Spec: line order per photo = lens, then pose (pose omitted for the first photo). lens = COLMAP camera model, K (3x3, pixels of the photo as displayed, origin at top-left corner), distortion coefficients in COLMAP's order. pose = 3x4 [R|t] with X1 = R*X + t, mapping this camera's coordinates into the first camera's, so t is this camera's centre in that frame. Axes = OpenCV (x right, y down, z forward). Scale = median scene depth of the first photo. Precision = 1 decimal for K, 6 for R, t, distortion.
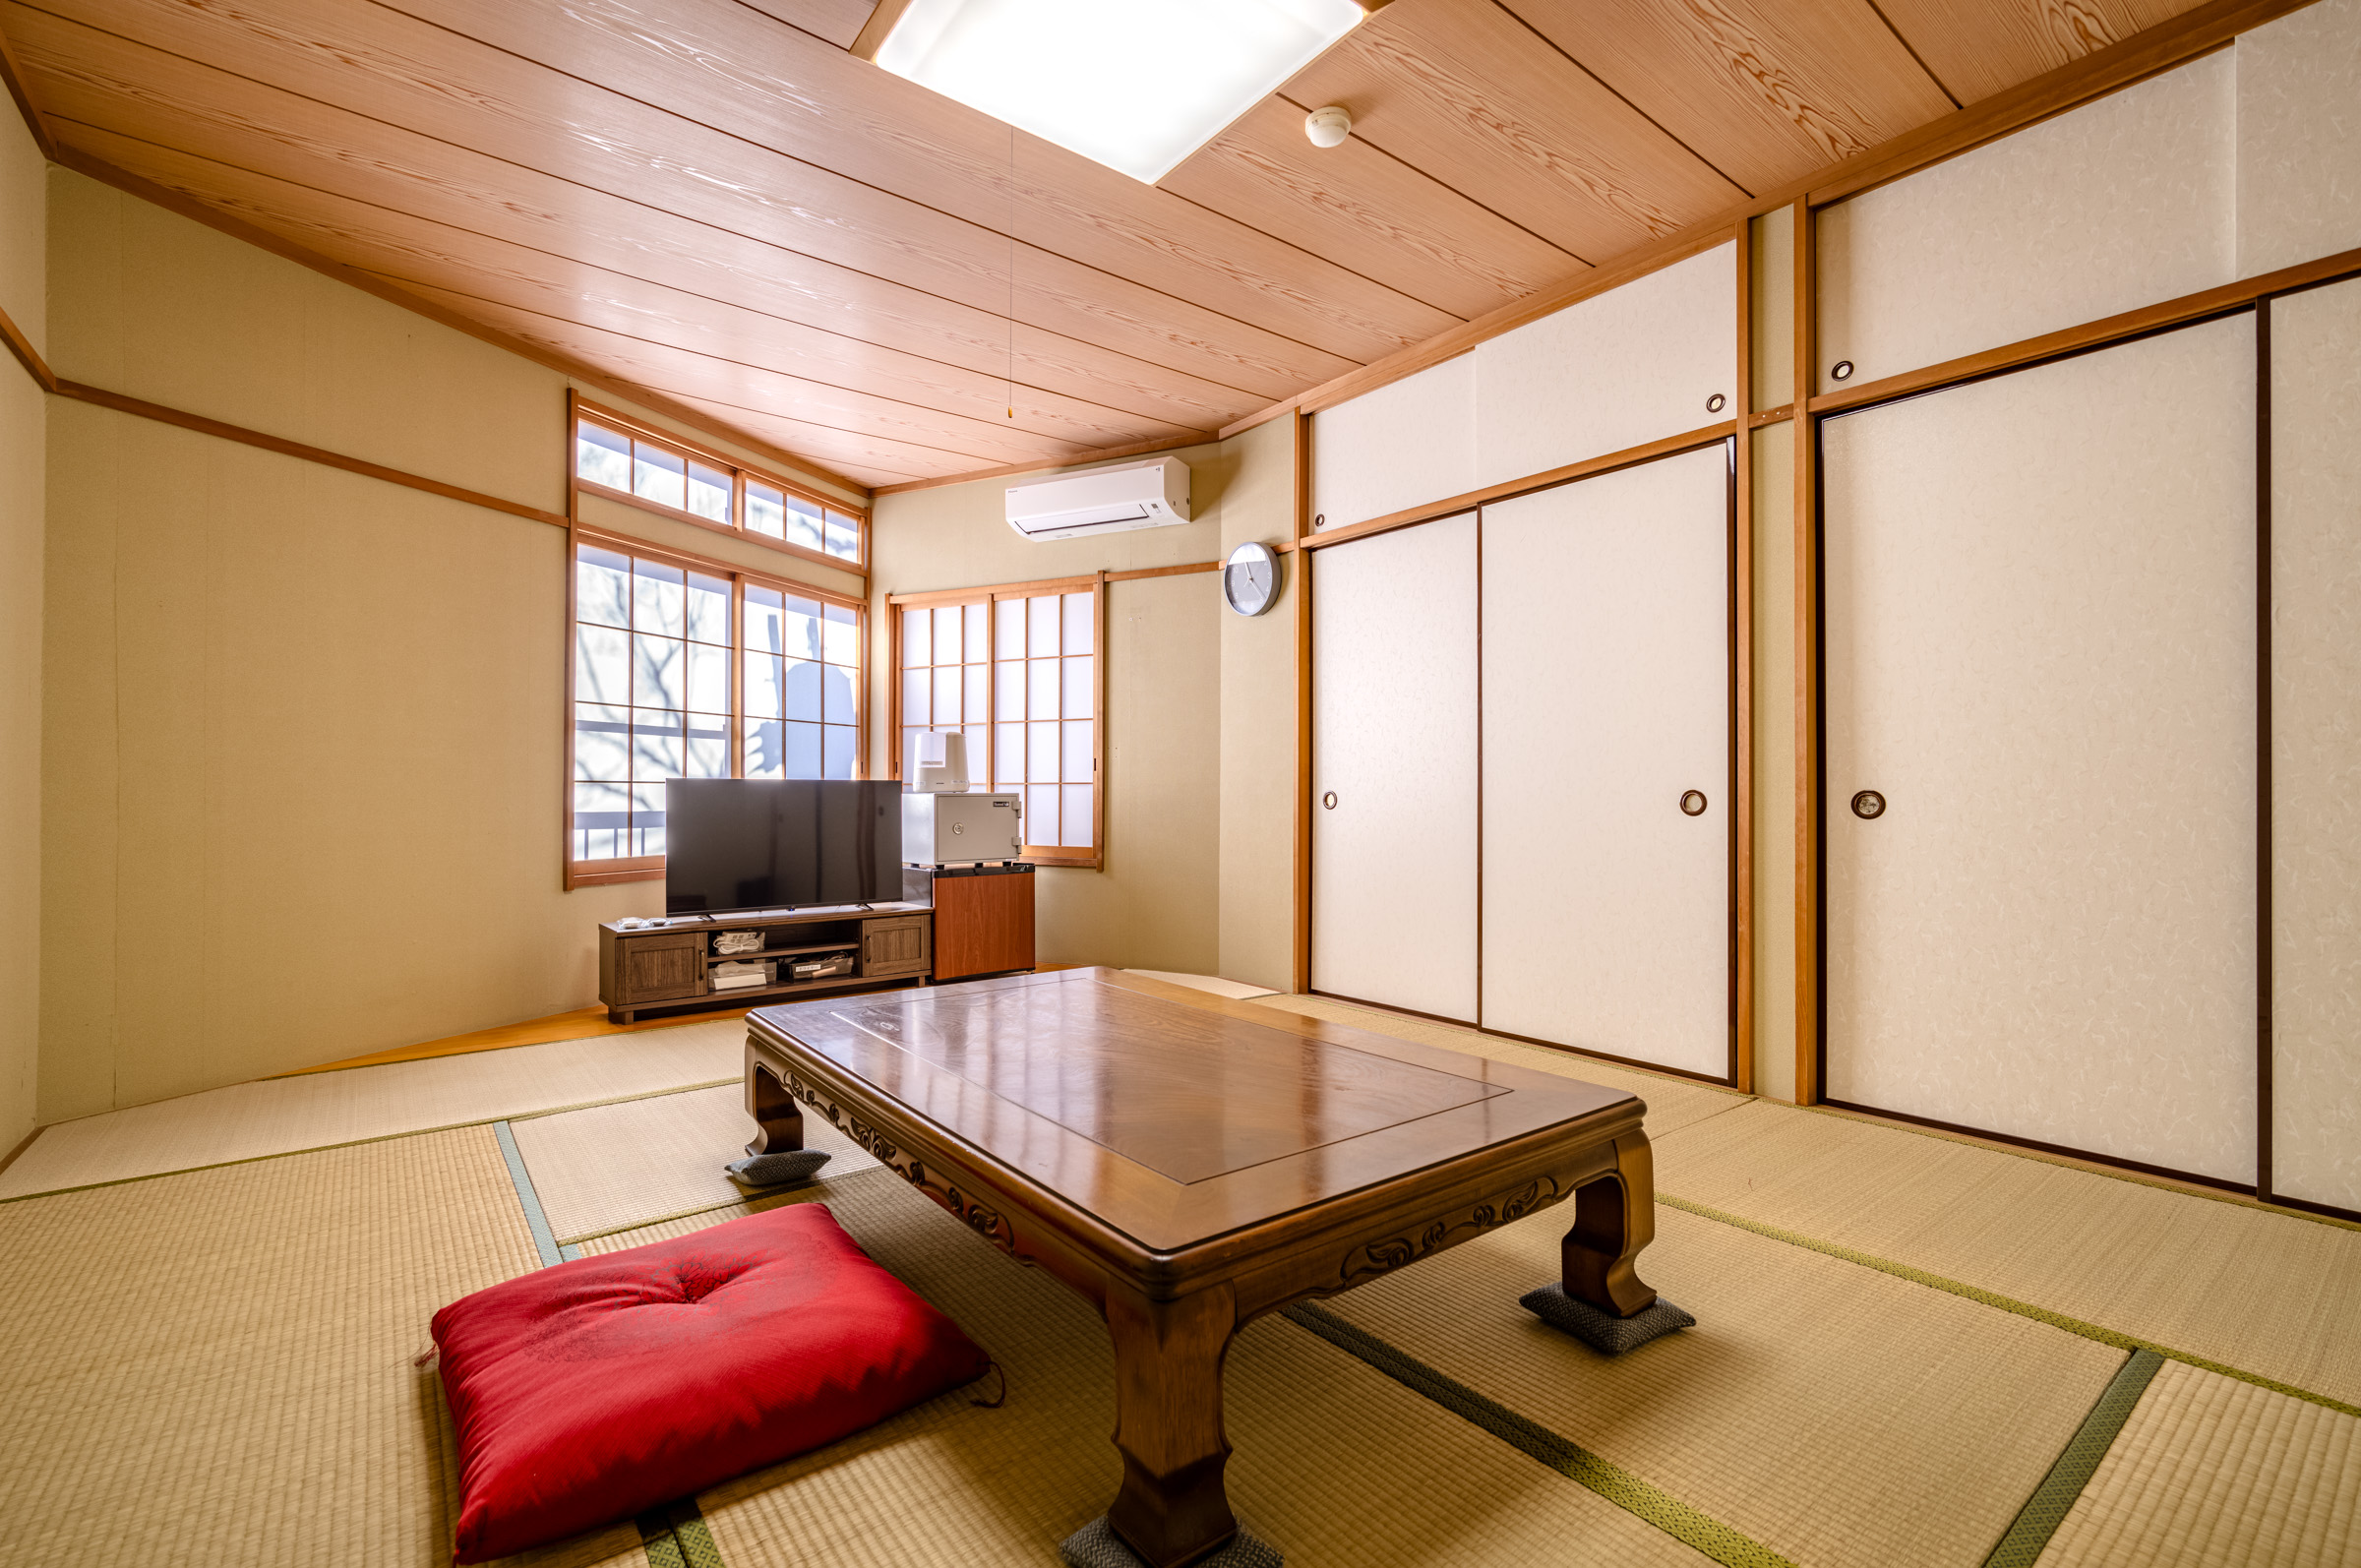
lens RADIAL K [[1025.9, 0, 1180.4], [0, 1025.9, 785.1], [0, 0, 1]] dist [0.000273, -0.000233]
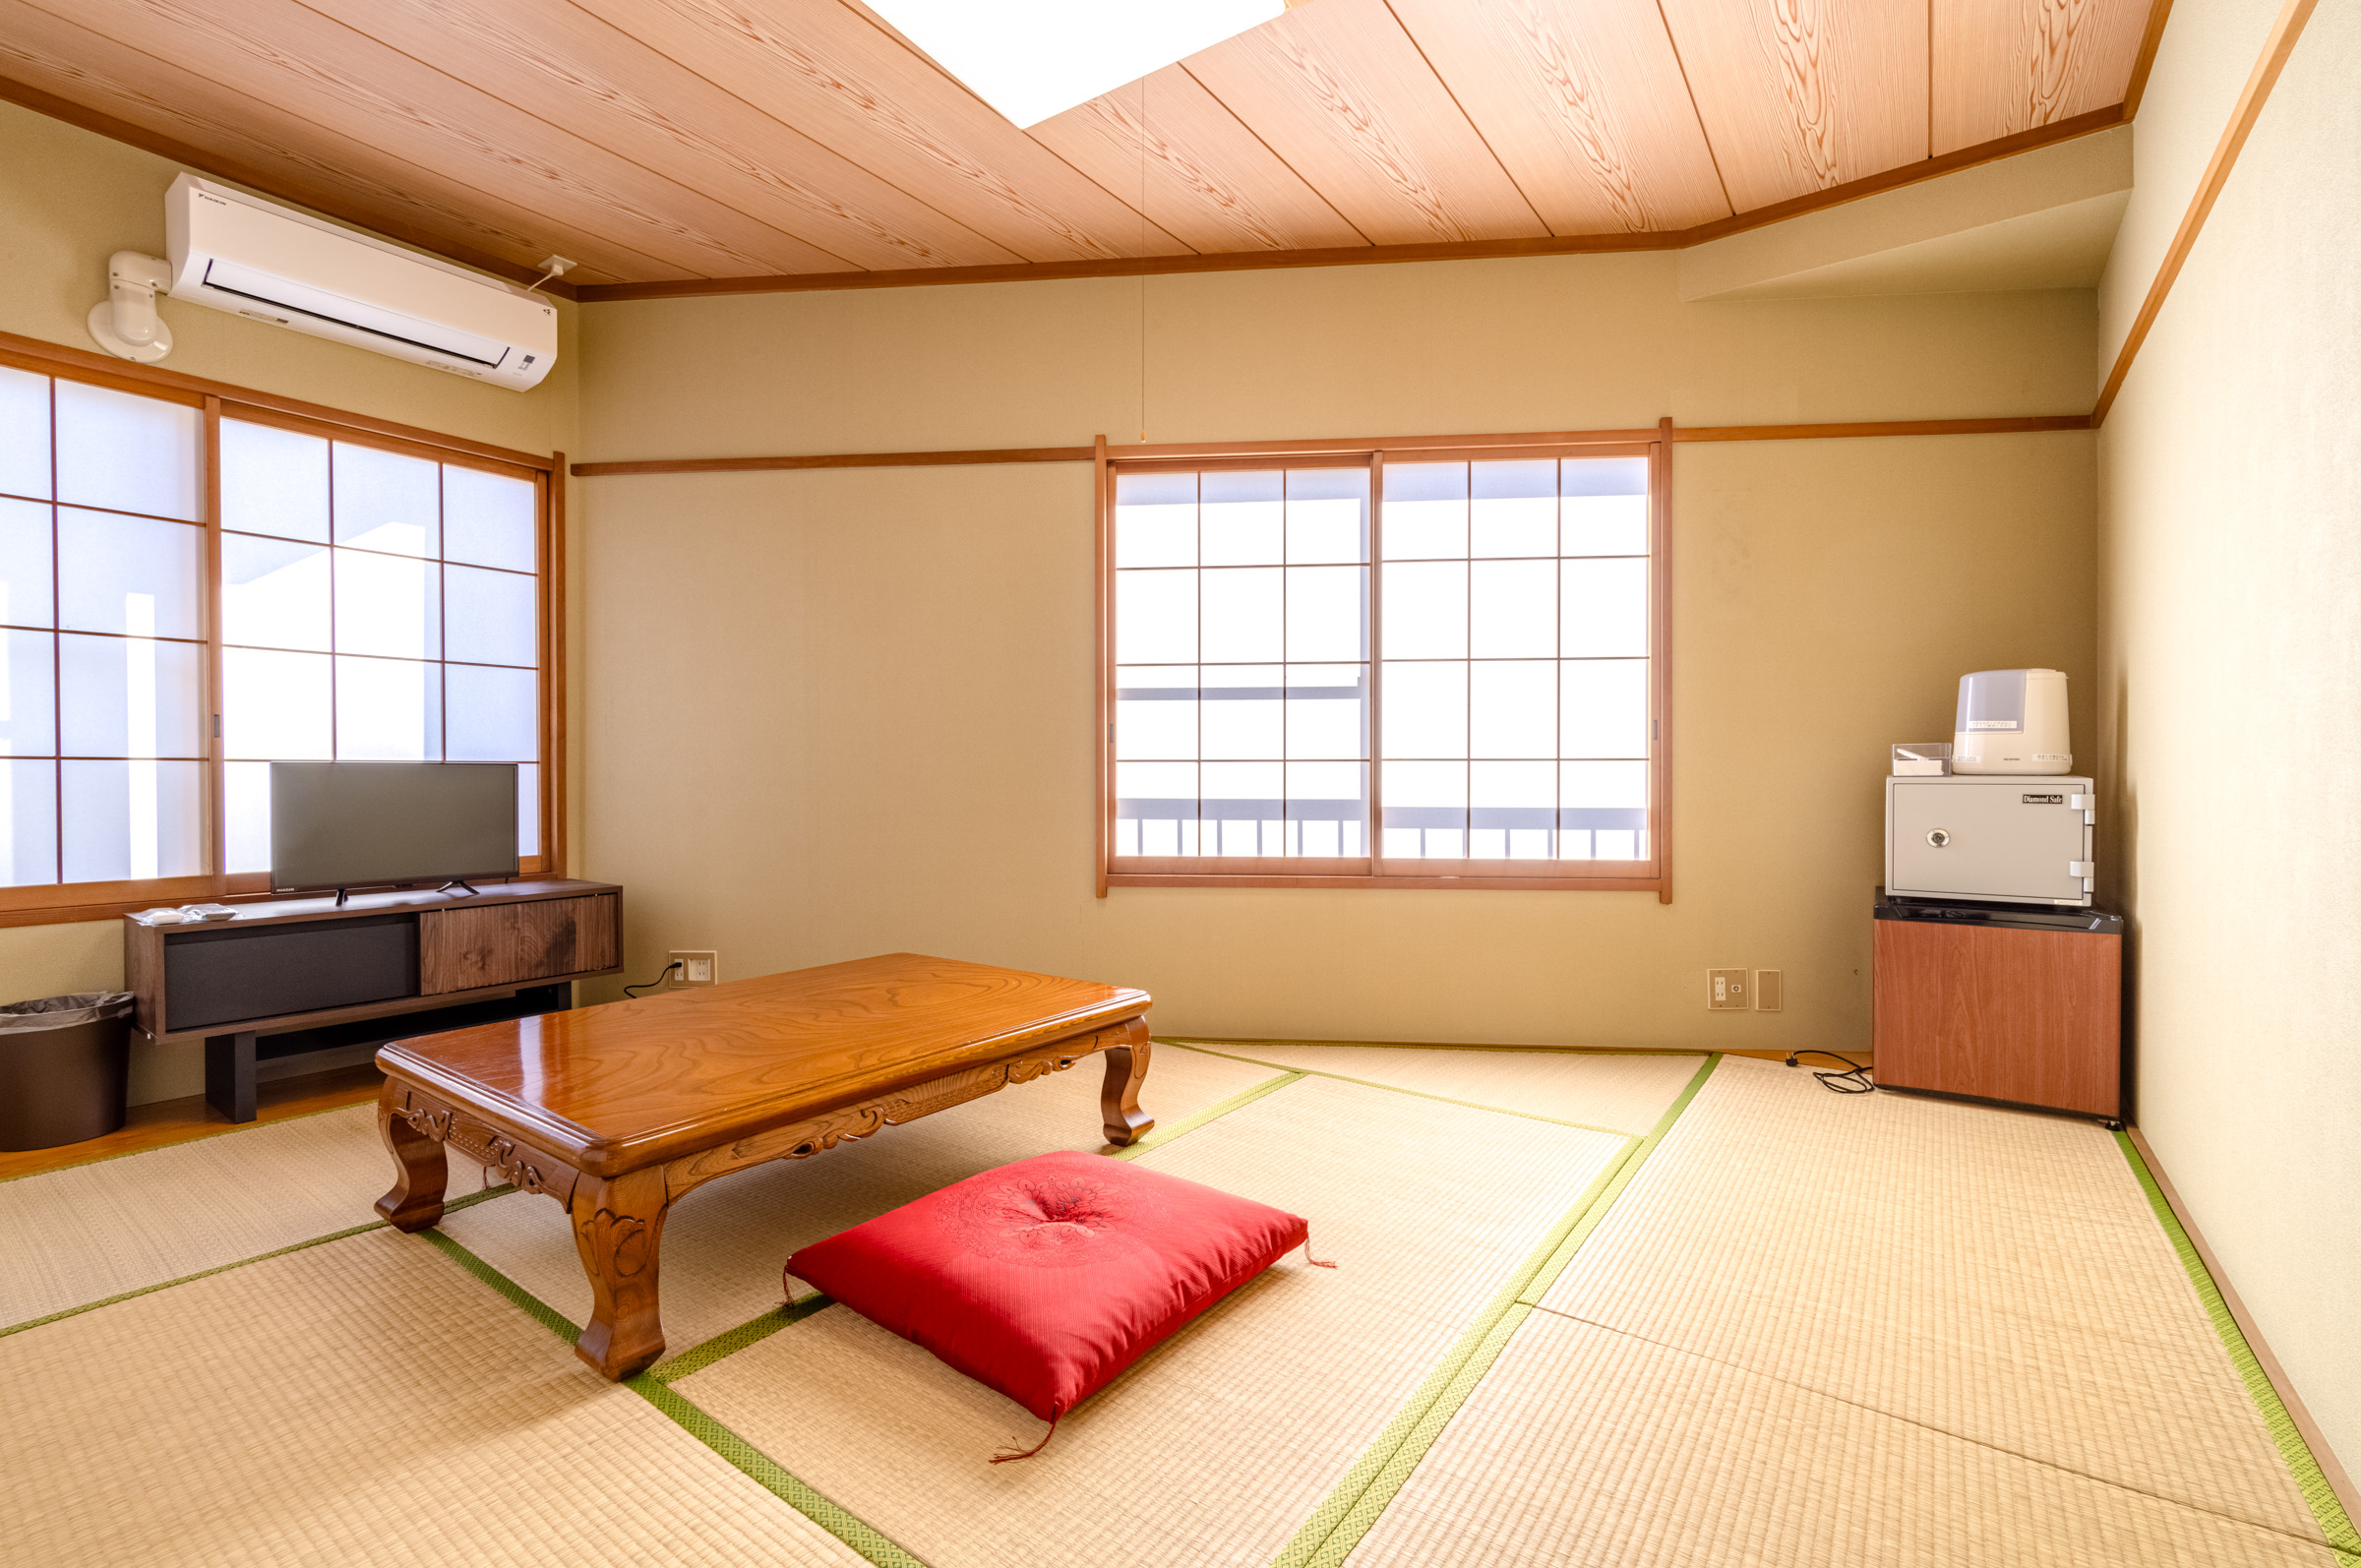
lens RADIAL K [[1025.9, 0, 1182.3], [0, 1025.9, 786.5], [0, 0, 1]] dist [0.000273, -0.000233]
pose [[0.279435, 0.010381, -0.960109, 0.222981], [0.004790, 0.999914, 0.012206, 0.007331], [0.960153, -0.008010, 0.279361, 0.811979]]
